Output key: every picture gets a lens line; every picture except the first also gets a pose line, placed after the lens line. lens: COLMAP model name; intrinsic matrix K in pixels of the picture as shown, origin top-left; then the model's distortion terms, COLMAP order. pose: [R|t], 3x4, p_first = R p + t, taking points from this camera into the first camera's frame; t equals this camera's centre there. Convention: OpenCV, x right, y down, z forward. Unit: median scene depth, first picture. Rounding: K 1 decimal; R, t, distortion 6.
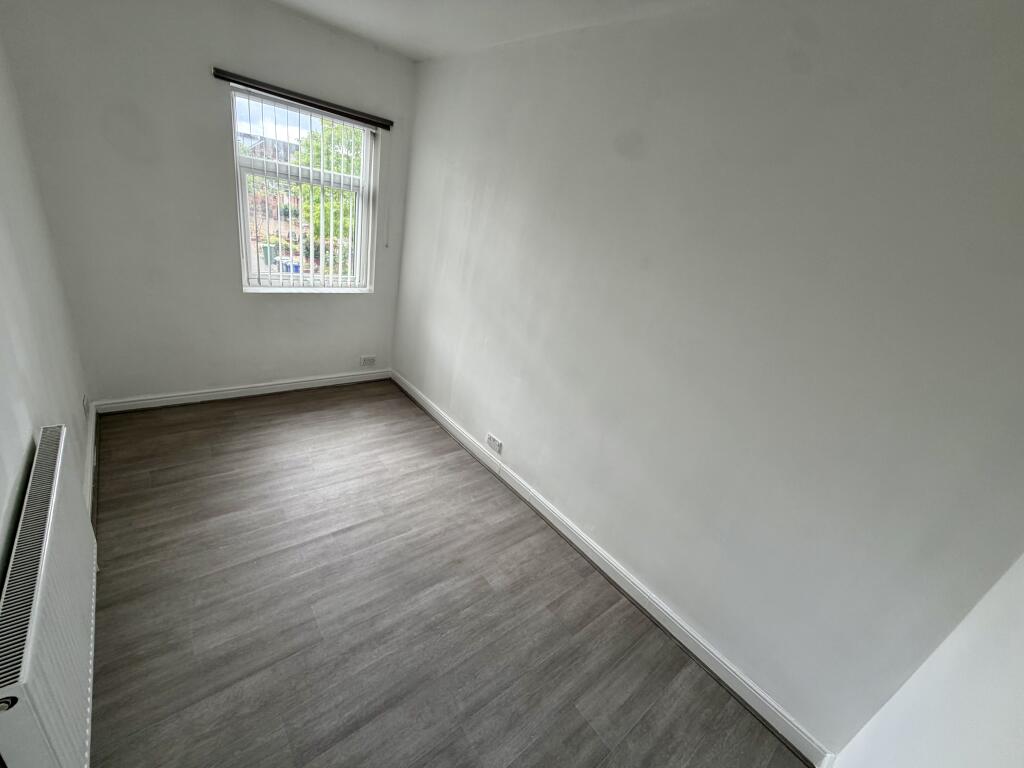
lens RADIAL K [[408.4, 0, 508.5], [0, 408.4, 387.0], [0, 0, 1]] dist [0.000359, -0.000212]
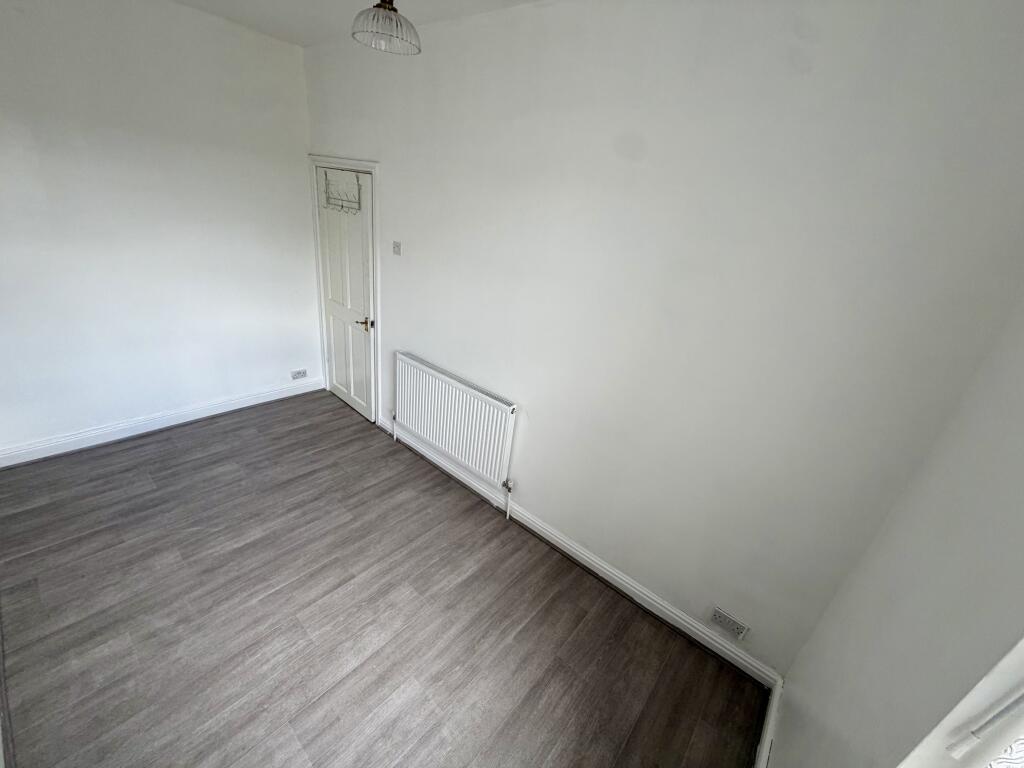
lens RADIAL K [[408.4, 0, 508.5], [0, 408.4, 387.0], [0, 0, 1]] dist [0.000359, -0.000212]
pose [[-0.939139, -0.198825, -0.280154, -0.413758], [-0.340769, 0.642467, 0.686376, -0.690897], [0.043522, 0.740071, -0.671119, 1.324900]]
